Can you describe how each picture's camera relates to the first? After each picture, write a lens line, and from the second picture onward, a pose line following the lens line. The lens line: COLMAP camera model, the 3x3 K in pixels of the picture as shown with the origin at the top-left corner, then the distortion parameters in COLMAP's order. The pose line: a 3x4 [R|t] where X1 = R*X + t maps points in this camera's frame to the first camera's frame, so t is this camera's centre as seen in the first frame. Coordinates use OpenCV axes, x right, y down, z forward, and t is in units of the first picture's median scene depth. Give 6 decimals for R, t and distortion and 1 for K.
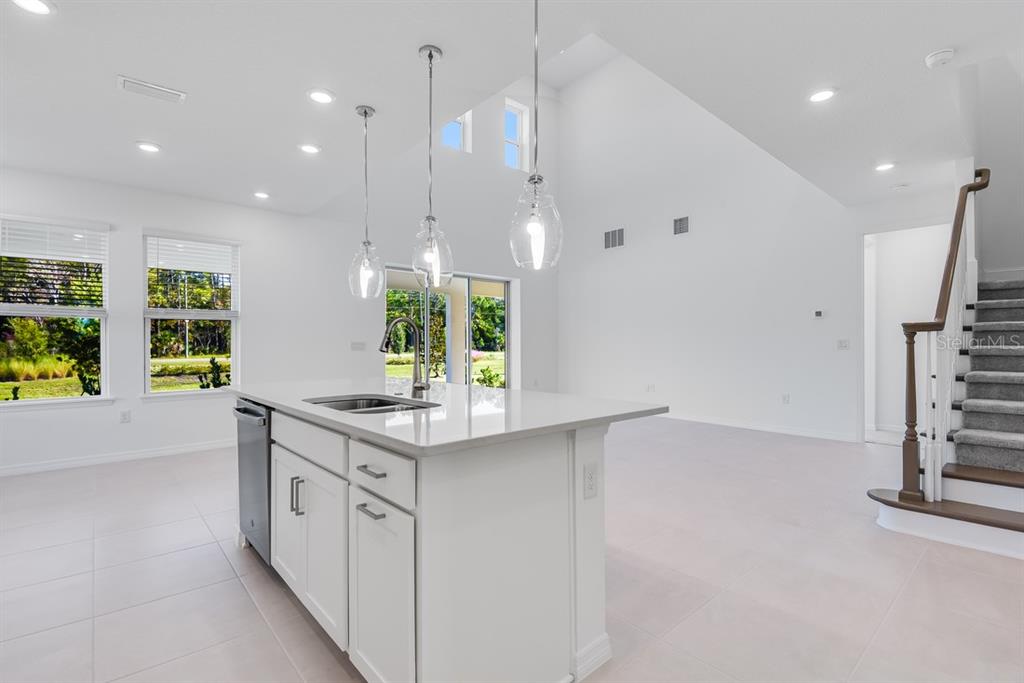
lens RADIAL K [[469.5, 0, 500.9], [0, 469.5, 342.2], [0, 0, 1]] dist [0.012318, -0.003981]
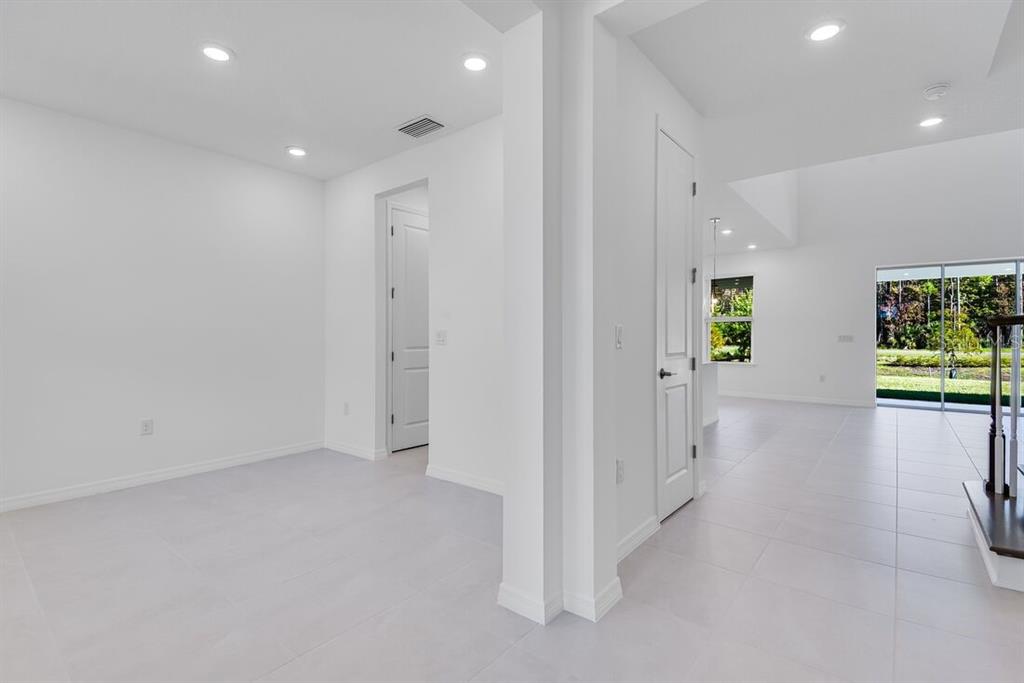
lens RADIAL K [[477.5, 0, 517.1], [0, 477.5, 342.5], [0, 0, 1]] dist [0.000044, -0.000727]
pose [[0.189980, 0.020924, -0.981565, 0.156945], [-0.001194, 0.999777, 0.021081, -0.001287], [0.981787, -0.002833, 0.189963, -0.021451]]
